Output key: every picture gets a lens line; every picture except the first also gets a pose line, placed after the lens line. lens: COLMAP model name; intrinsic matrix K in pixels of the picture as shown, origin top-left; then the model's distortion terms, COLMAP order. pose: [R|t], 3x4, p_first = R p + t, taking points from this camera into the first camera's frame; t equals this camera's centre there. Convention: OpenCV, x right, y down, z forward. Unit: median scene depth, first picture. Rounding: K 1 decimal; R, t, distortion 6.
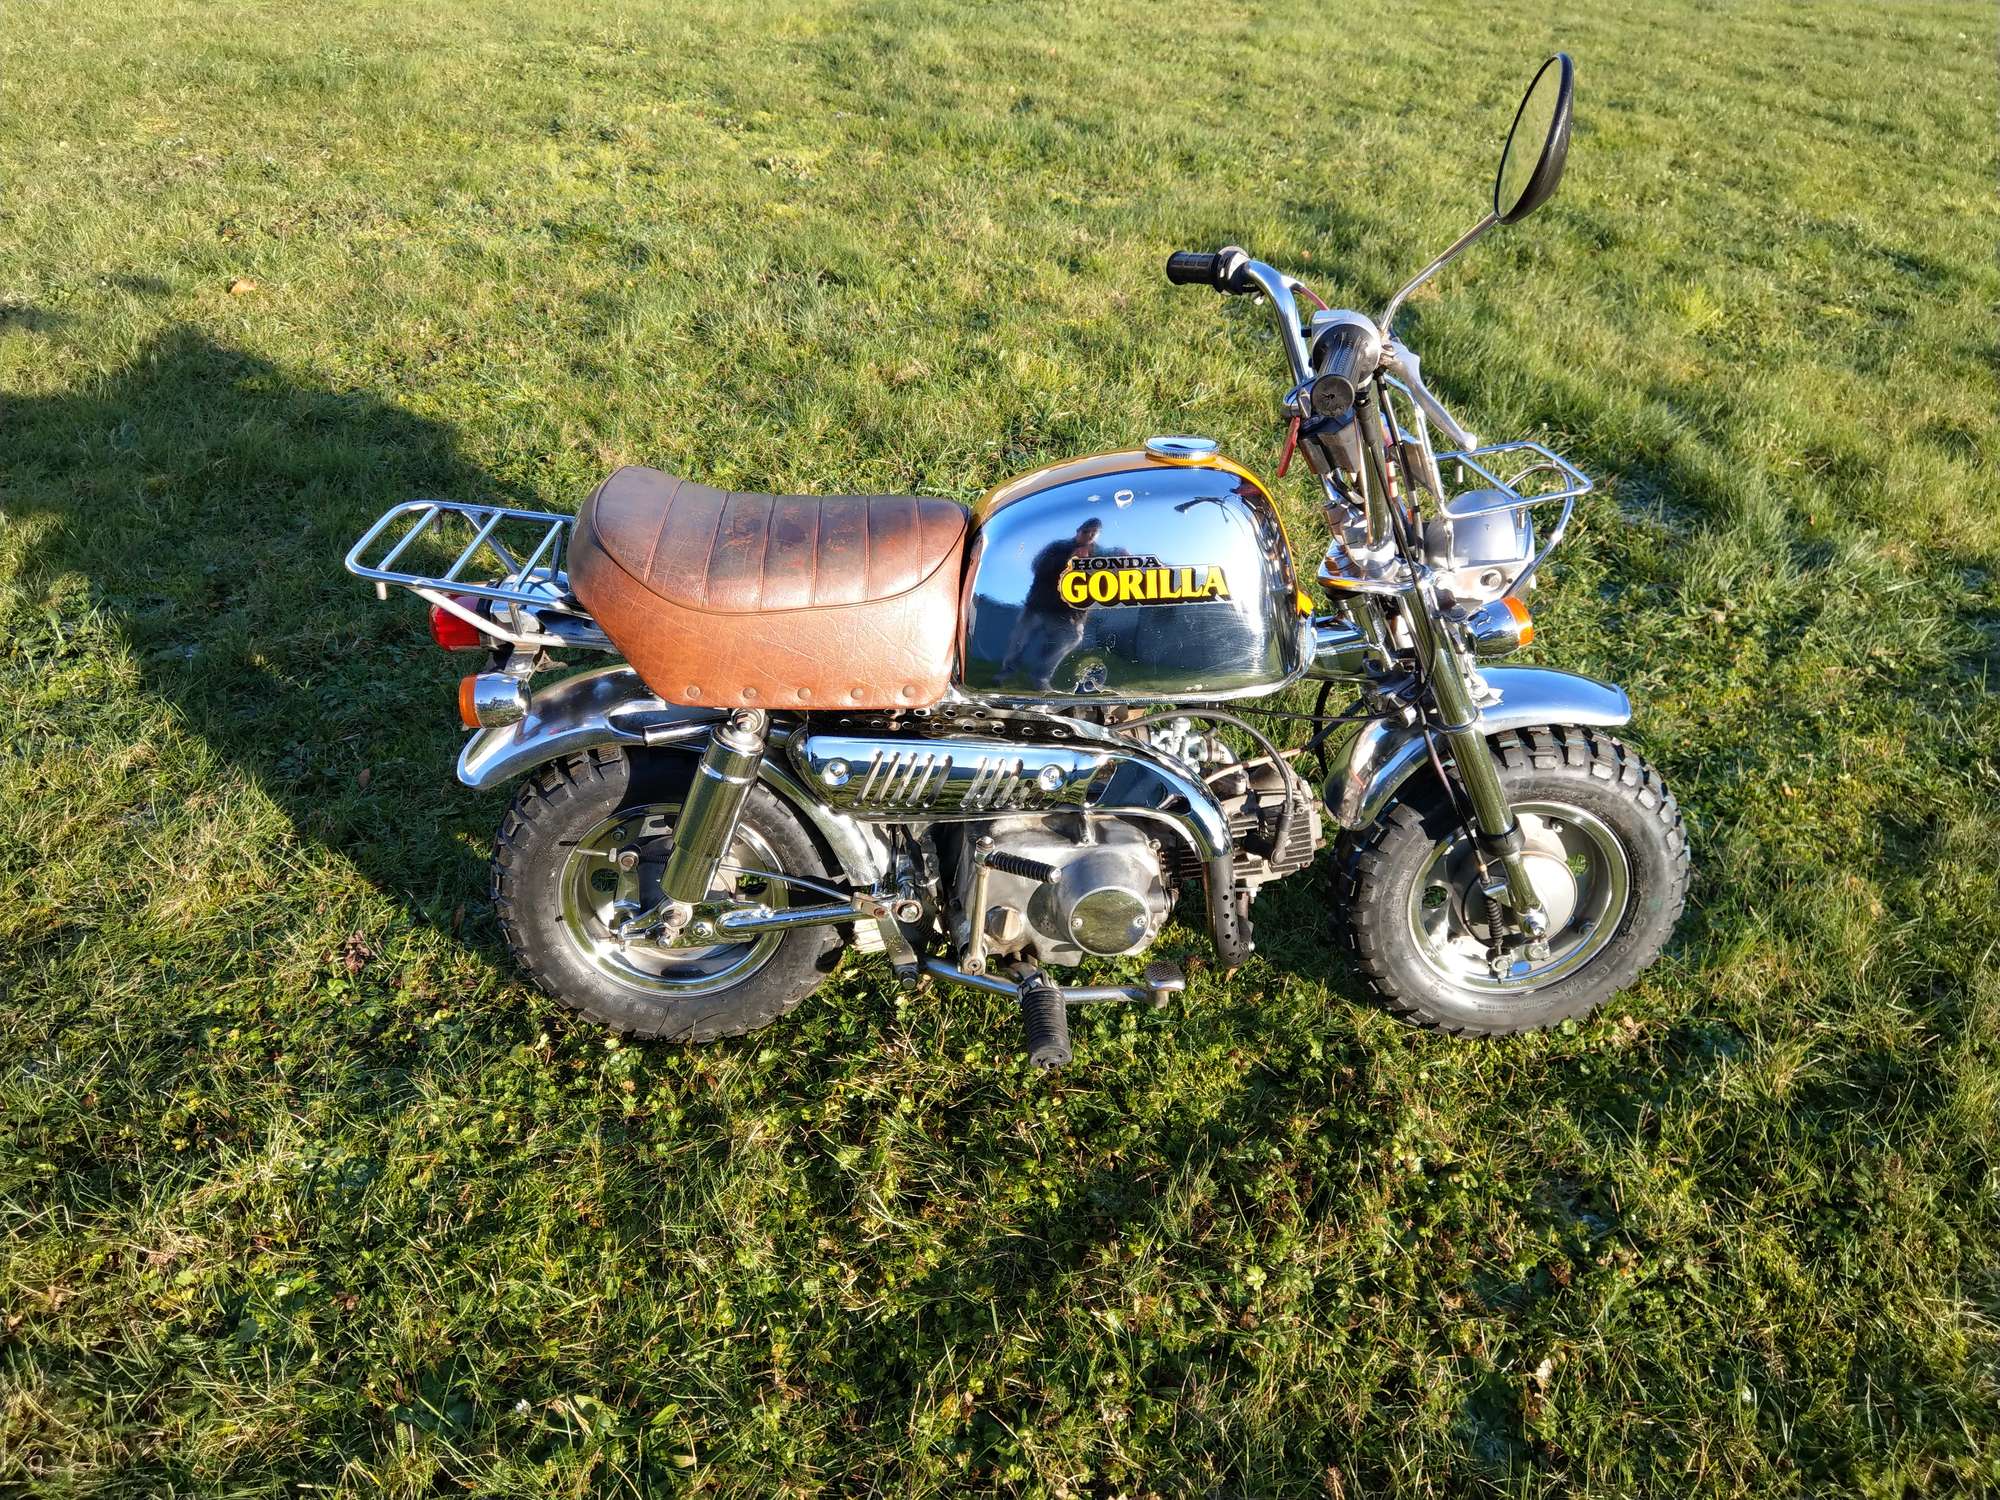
lens RADIAL K [[1669.7, 0, 1001.4], [0, 1669.7, 722.0], [0, 0, 1]] dist [0.054360, -0.084090]
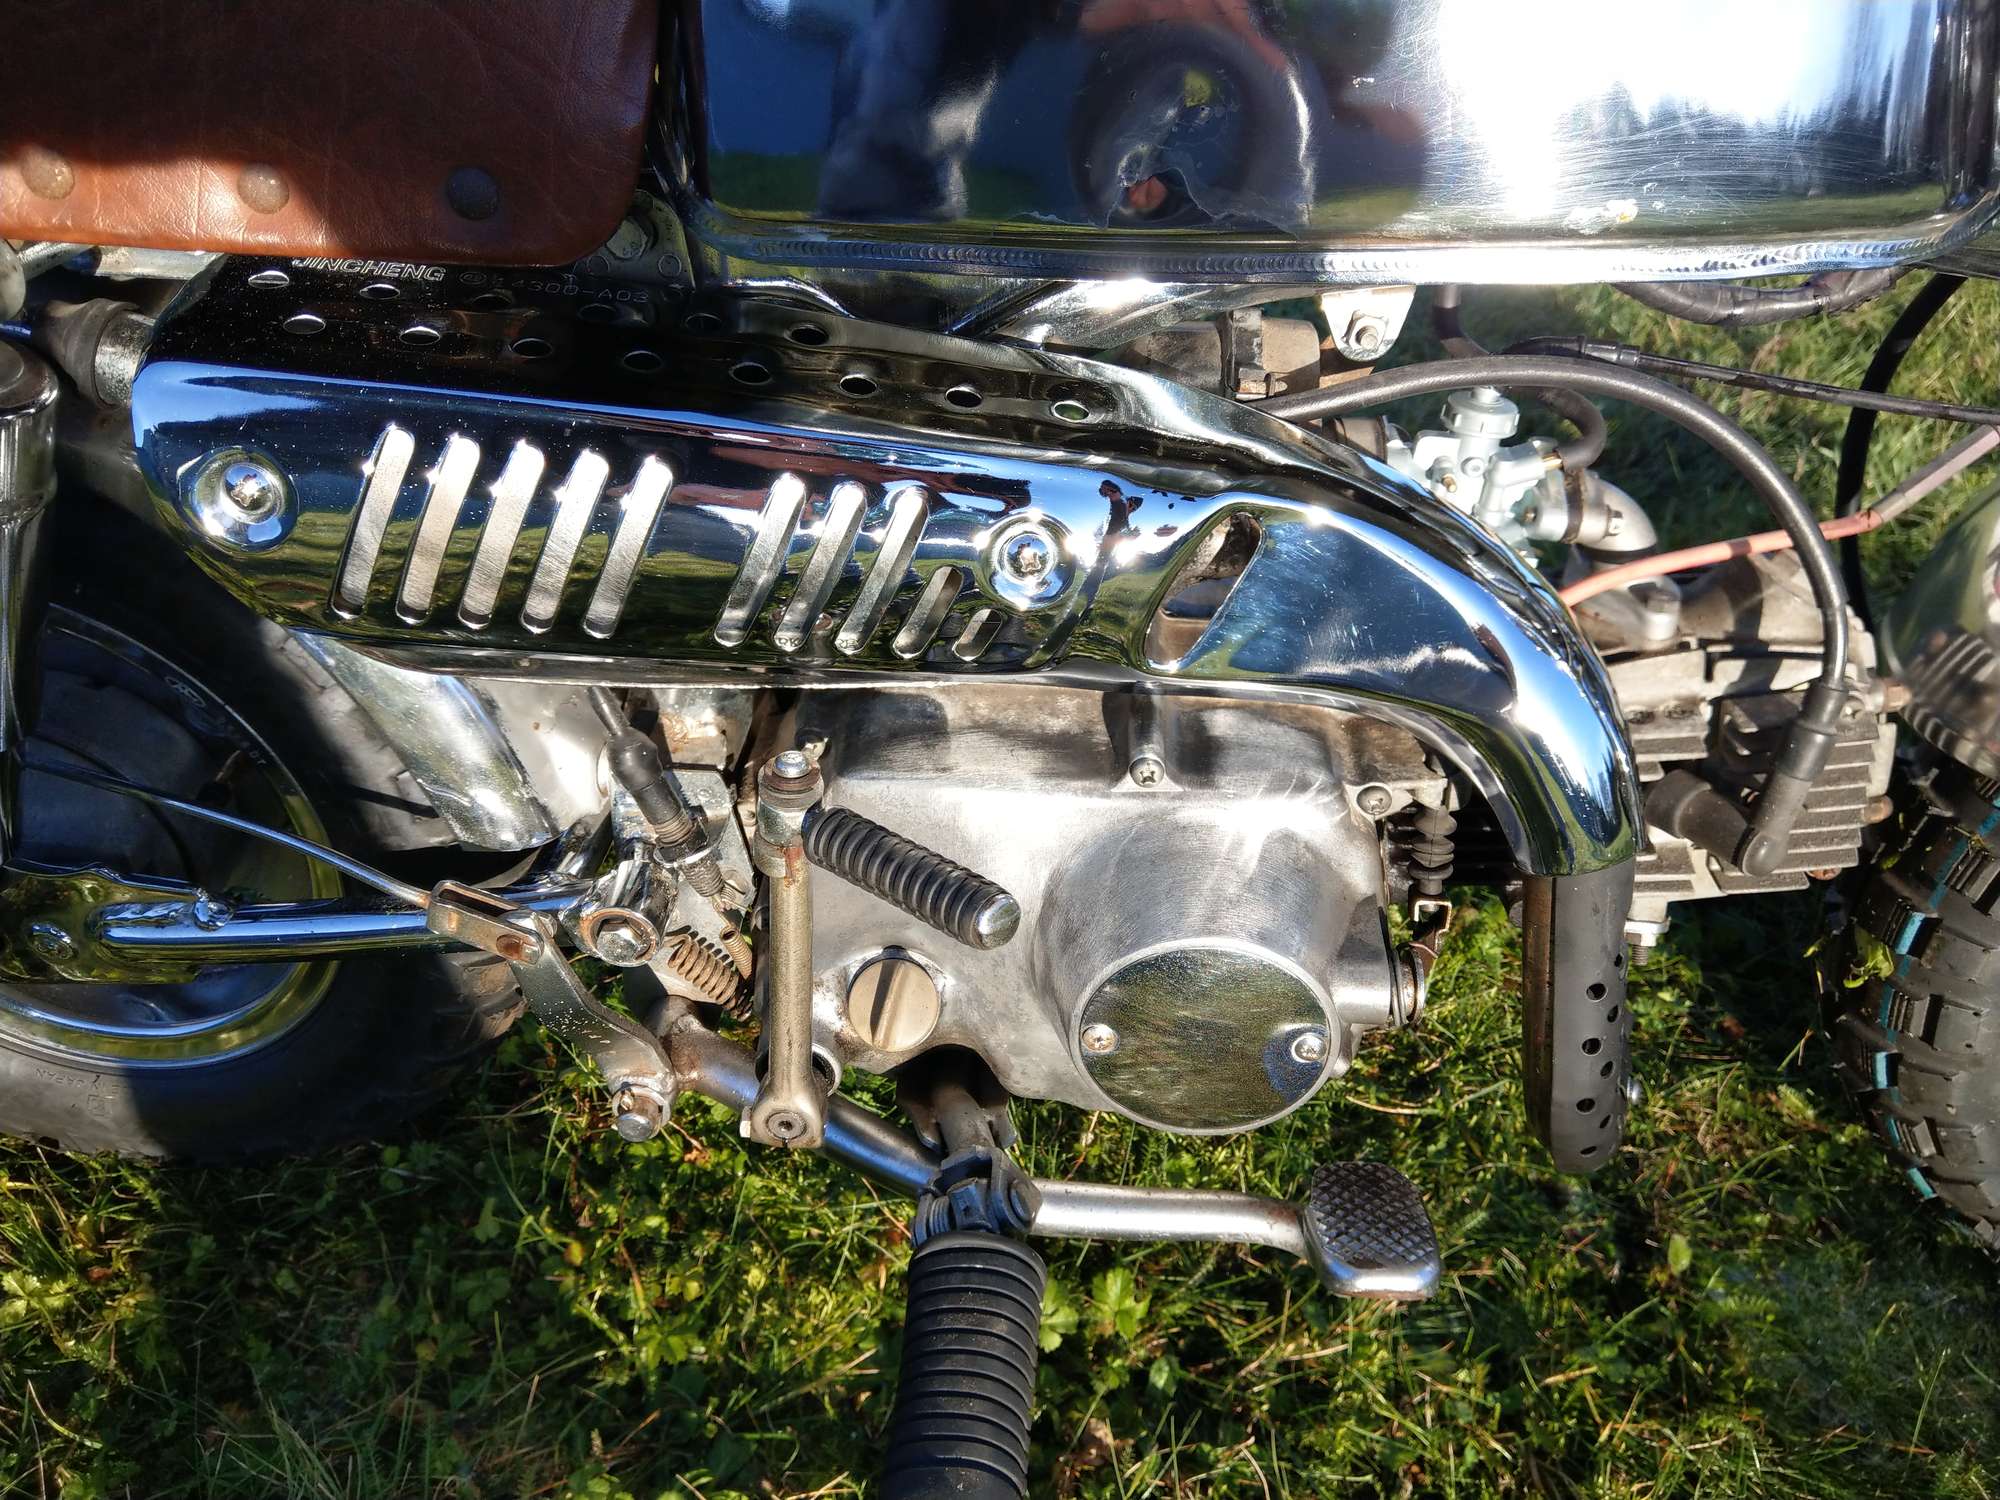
lens RADIAL K [[1578.0, 0, 980.6], [0, 1578.0, 747.9], [0, 0, 1]] dist [0.065925, 0.000331]
pose [[0.988120, 0.064450, -0.139514, 0.061040], [-0.048468, 0.992175, 0.115066, 0.034341], [0.145838, -0.106937, 0.983512, 0.708035]]
